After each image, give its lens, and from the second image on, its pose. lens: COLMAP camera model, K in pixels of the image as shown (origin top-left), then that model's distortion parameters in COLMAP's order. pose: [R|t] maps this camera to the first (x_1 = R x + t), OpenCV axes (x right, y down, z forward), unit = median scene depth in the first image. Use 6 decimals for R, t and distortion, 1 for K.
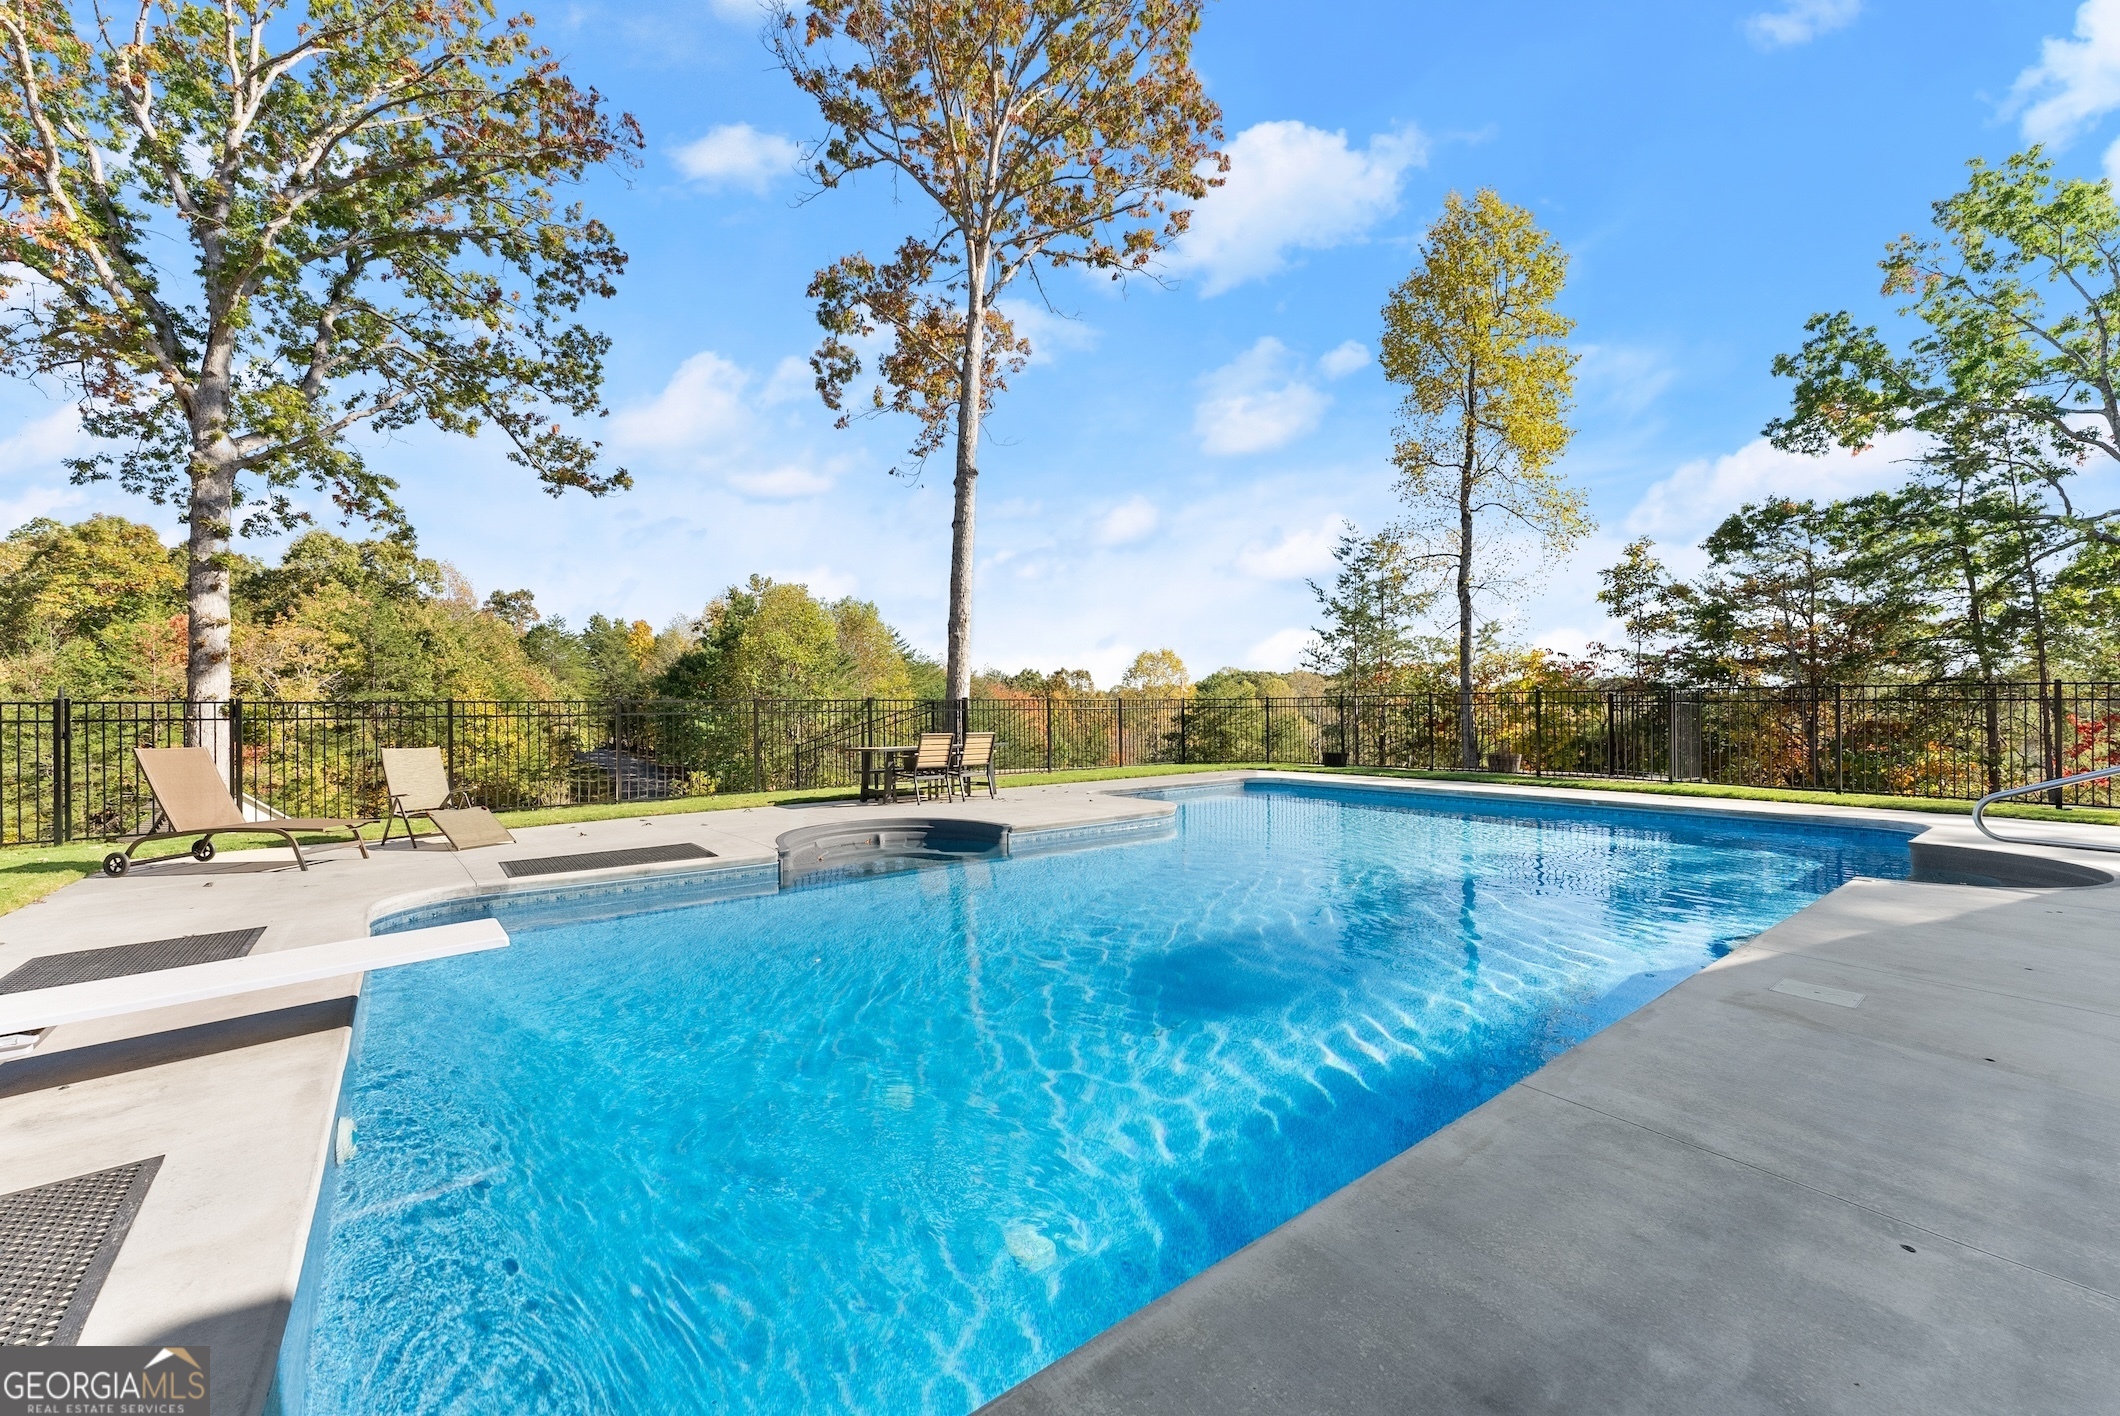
lens RADIAL K [[846.9, 0, 1056.3], [0, 846.9, 709.1], [0, 0, 1]] dist [-0.001234, -0.000190]
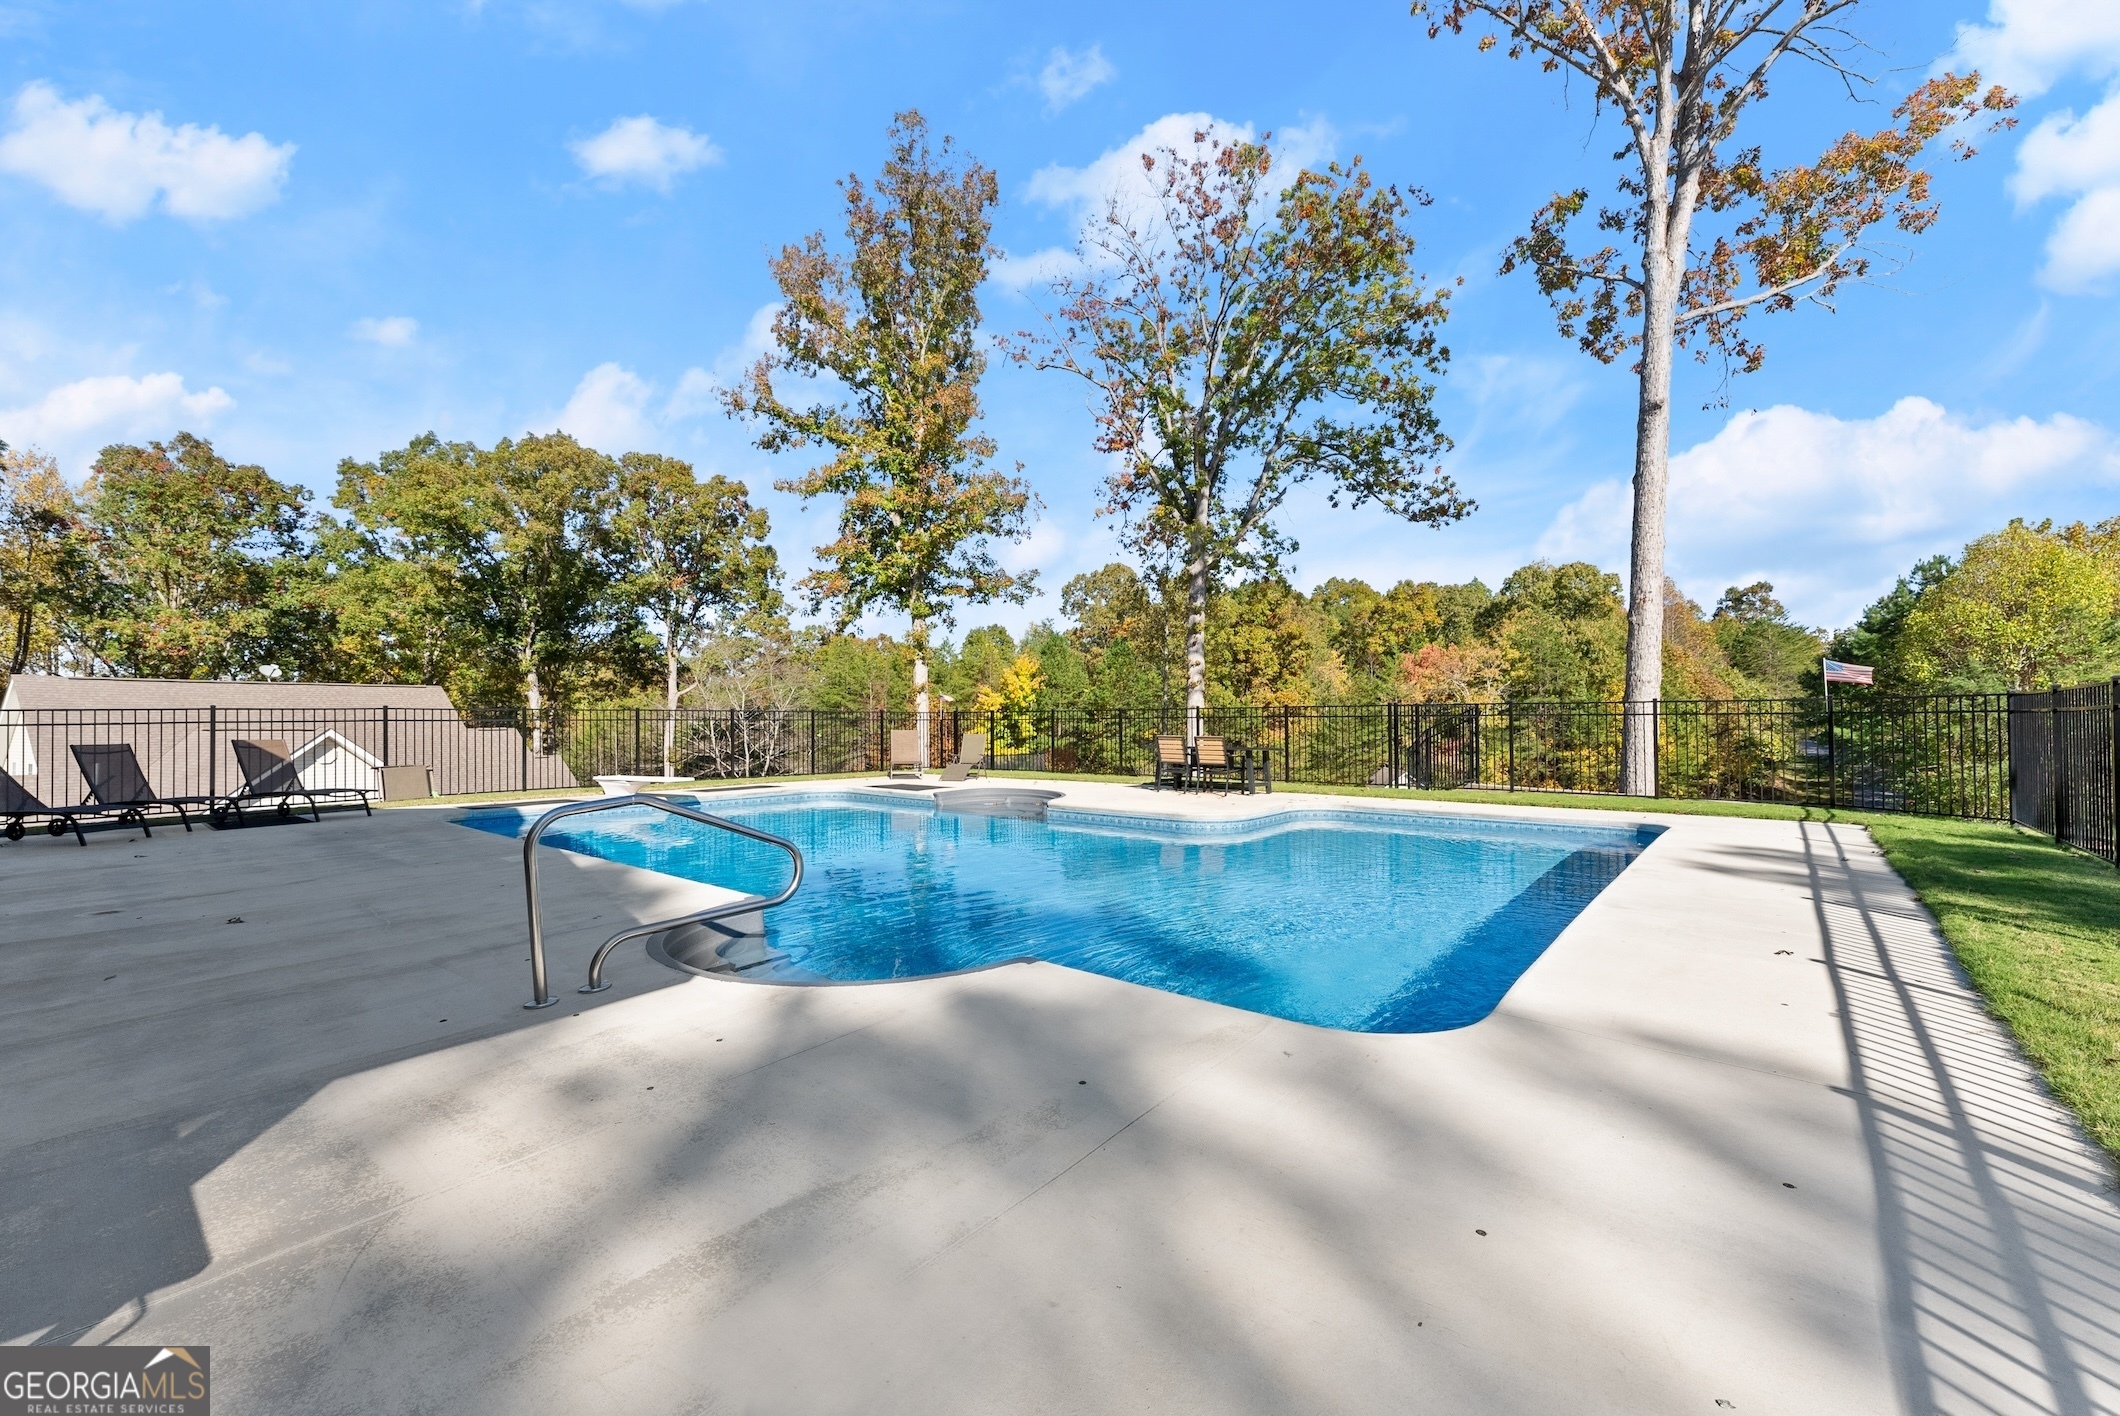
lens RADIAL K [[846.9, 0, 1056.3], [0, 846.9, 709.1], [0, 0, 1]] dist [-0.001234, -0.000190]
pose [[0.196101, -0.005325, -0.980569, 0.213062], [0.002643, 0.999984, -0.004902, -0.000697], [0.980580, -0.001630, 0.196112, 0.119822]]
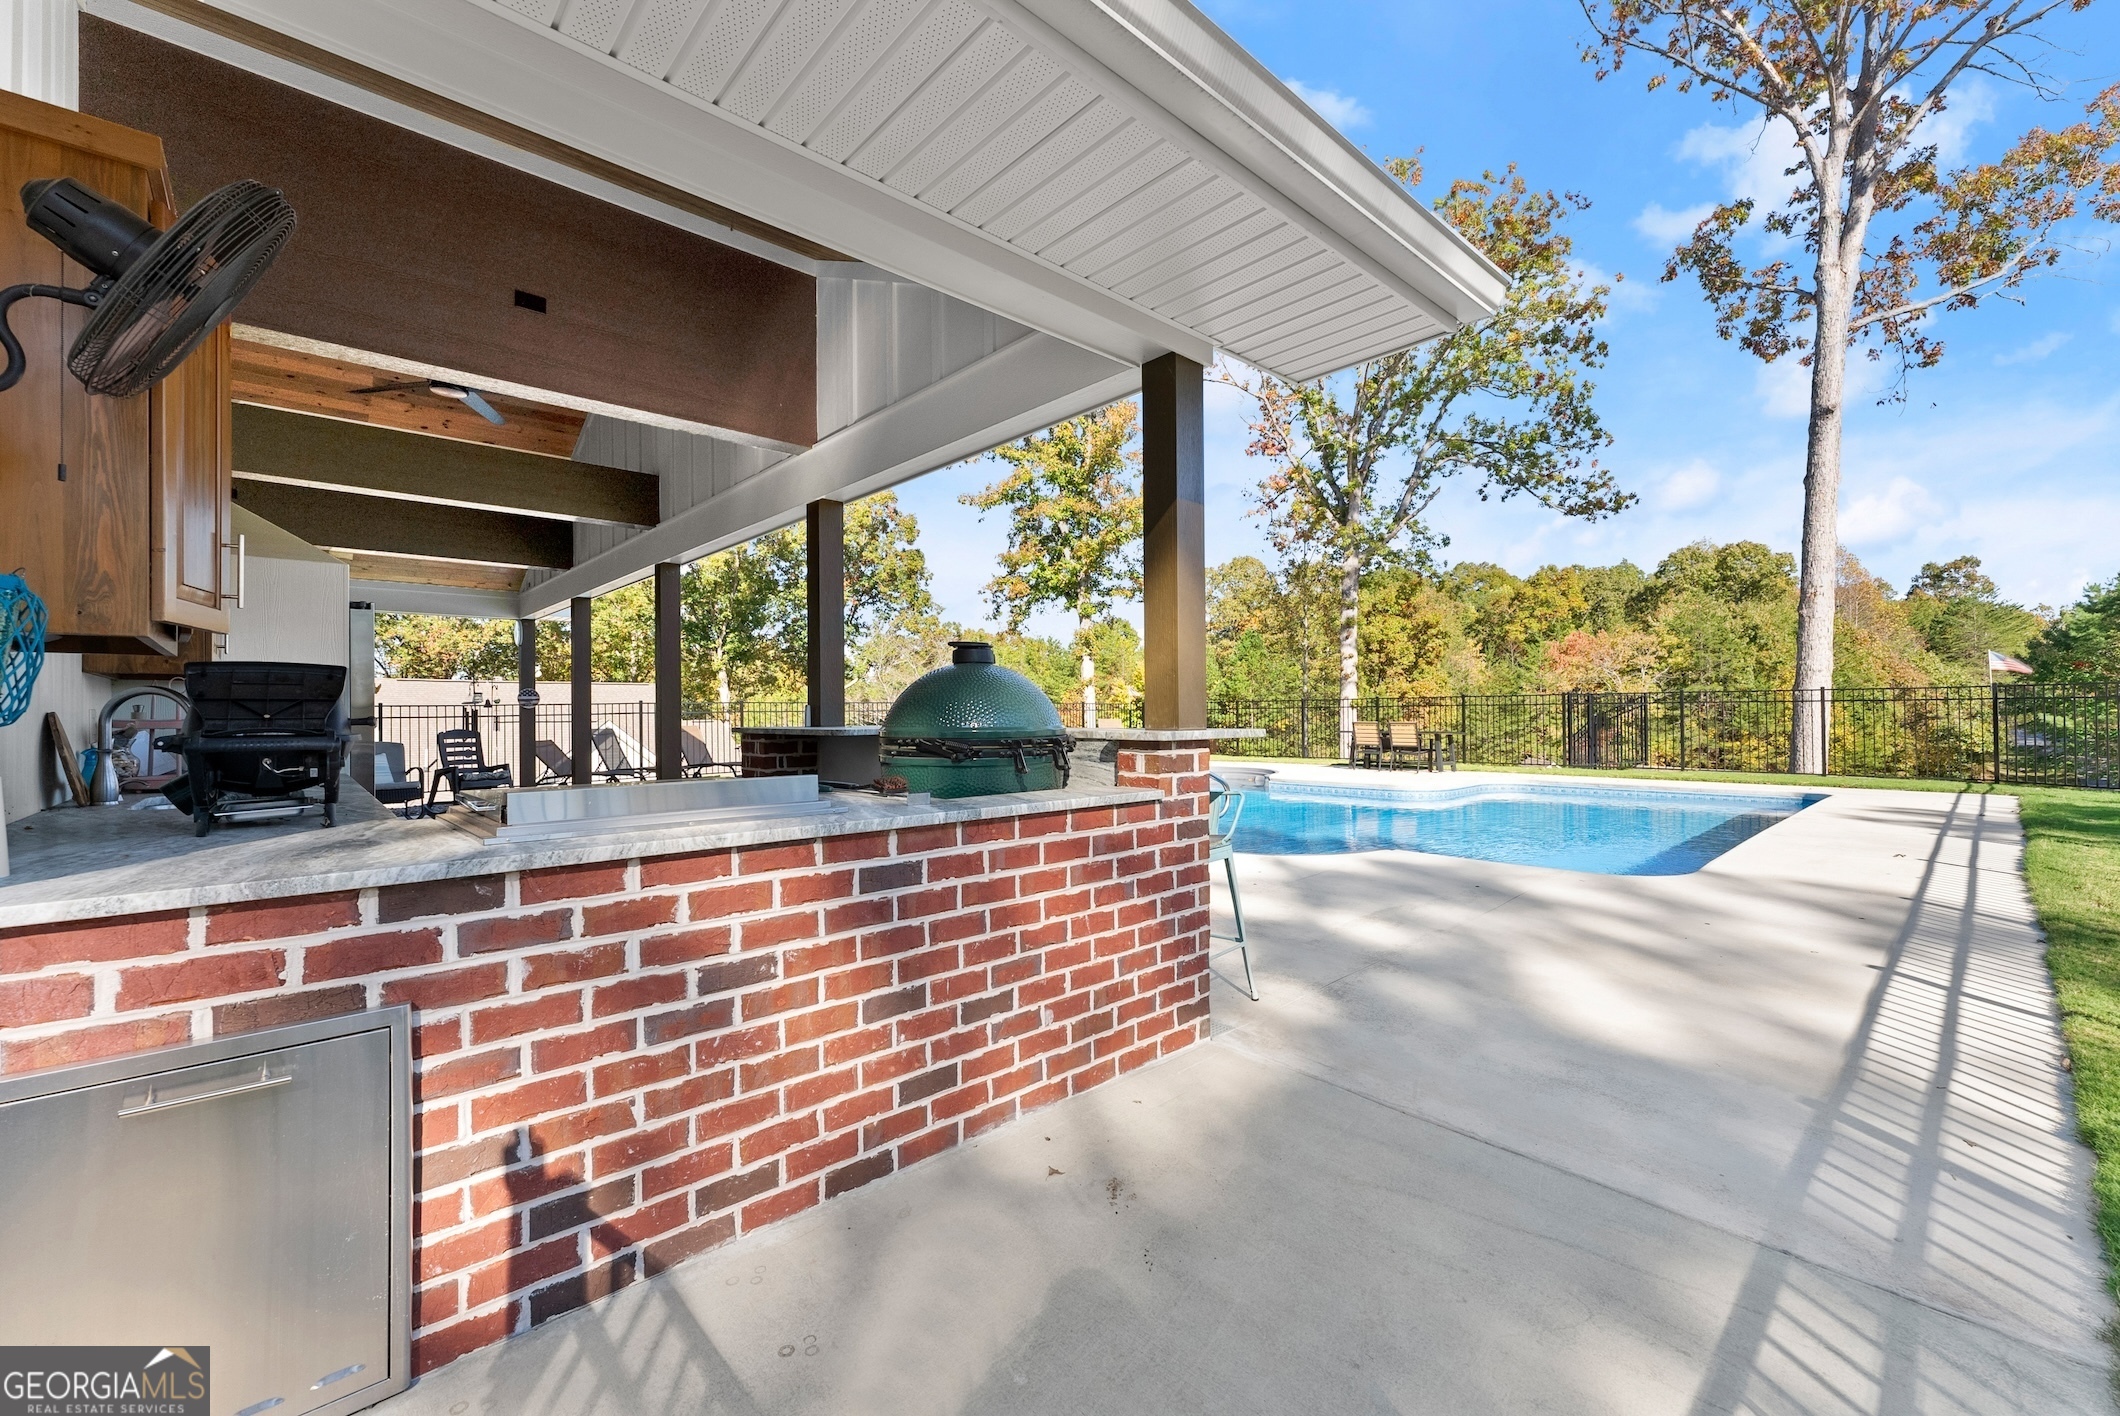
lens RADIAL K [[853.6, 0, 1060.0], [0, 853.6, 708.0], [0, 0, 1]] dist [0.002345, 0.000628]
pose [[0.075117, 0.002009, -0.997173, 0.259609], [0.007845, 0.999966, 0.002605, -0.000398], [0.997144, -0.008018, 0.075099, 0.075393]]
